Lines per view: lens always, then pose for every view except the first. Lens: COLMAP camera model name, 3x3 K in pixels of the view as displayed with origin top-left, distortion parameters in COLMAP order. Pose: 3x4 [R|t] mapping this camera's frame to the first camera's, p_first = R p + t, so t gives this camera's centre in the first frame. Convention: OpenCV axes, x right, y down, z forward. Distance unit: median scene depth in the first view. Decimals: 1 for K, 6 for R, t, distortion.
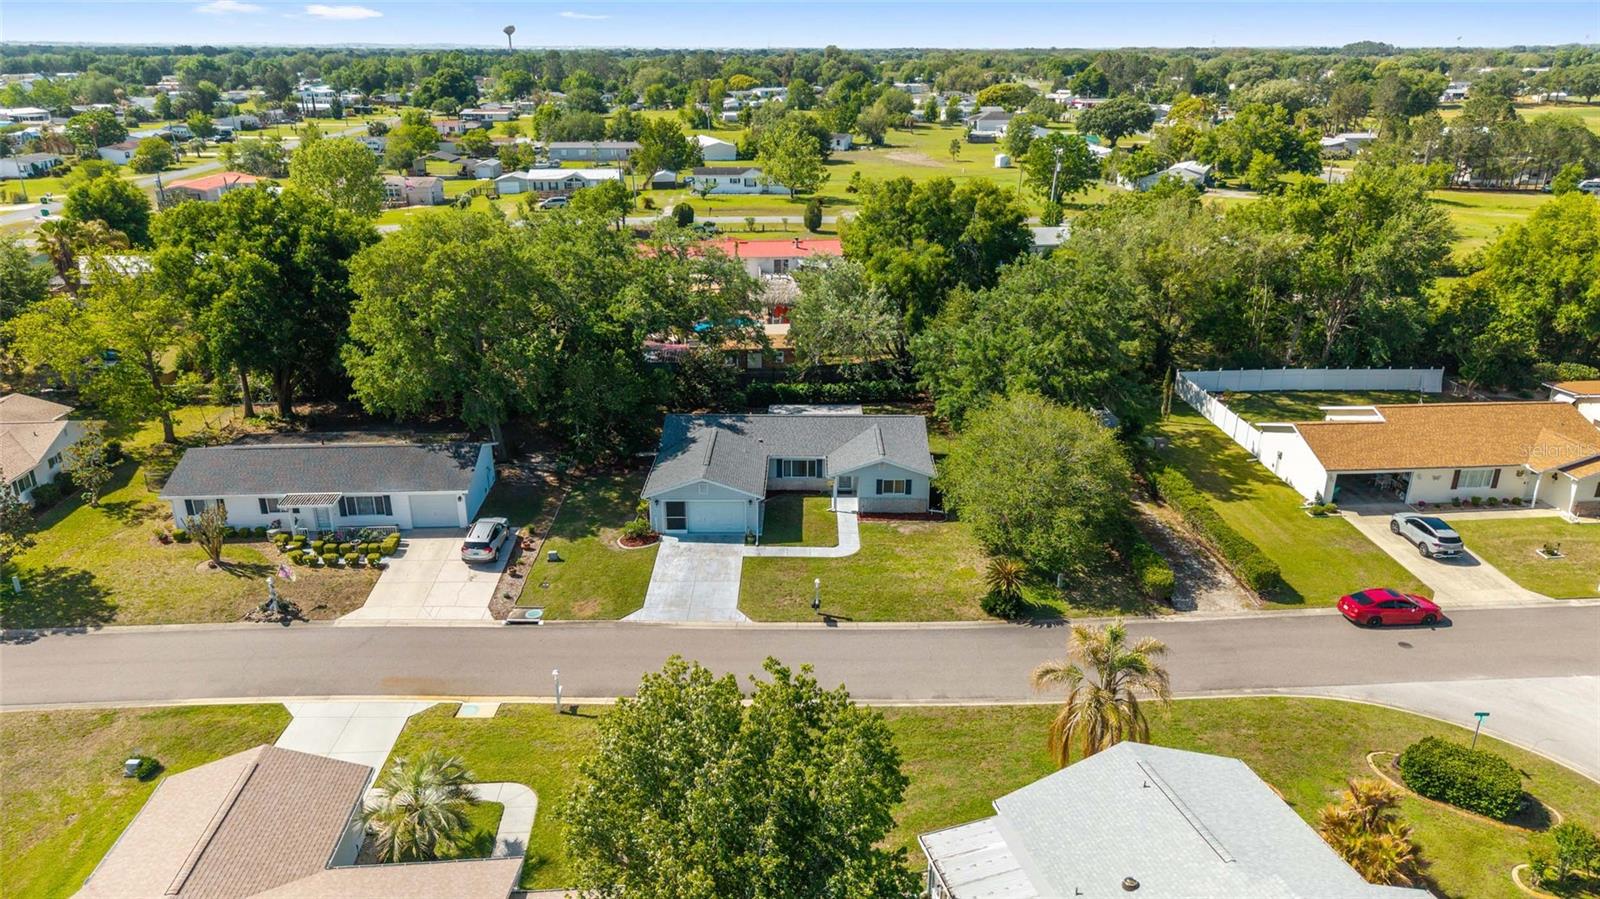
lens RADIAL K [[1054.7, 0, 802.9], [0, 1054.7, 453.2], [0, 0, 1]] dist [0.022576, -0.003963]
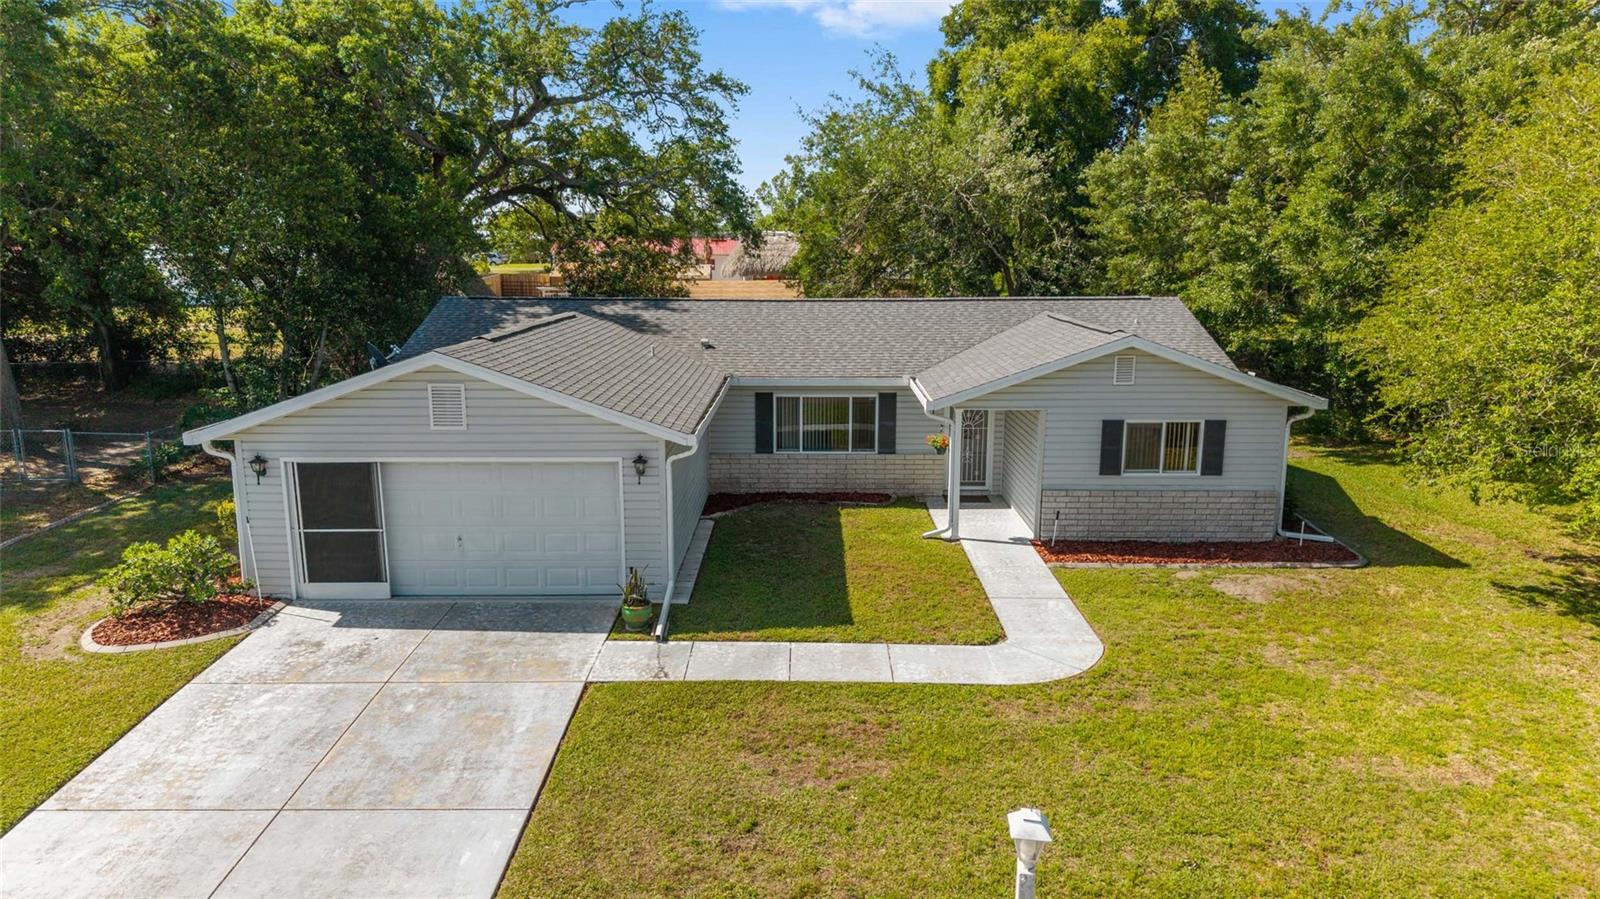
lens RADIAL K [[1054.7, 0, 794.4], [0, 1054.7, 443.6], [0, 0, 1]] dist [0.022576, -0.003963]
pose [[0.999969, -0.002835, -0.007311, -0.010928], [0.001484, 0.983938, -0.178504, 0.081689], [0.007700, 0.178487, 0.983912, 0.718787]]
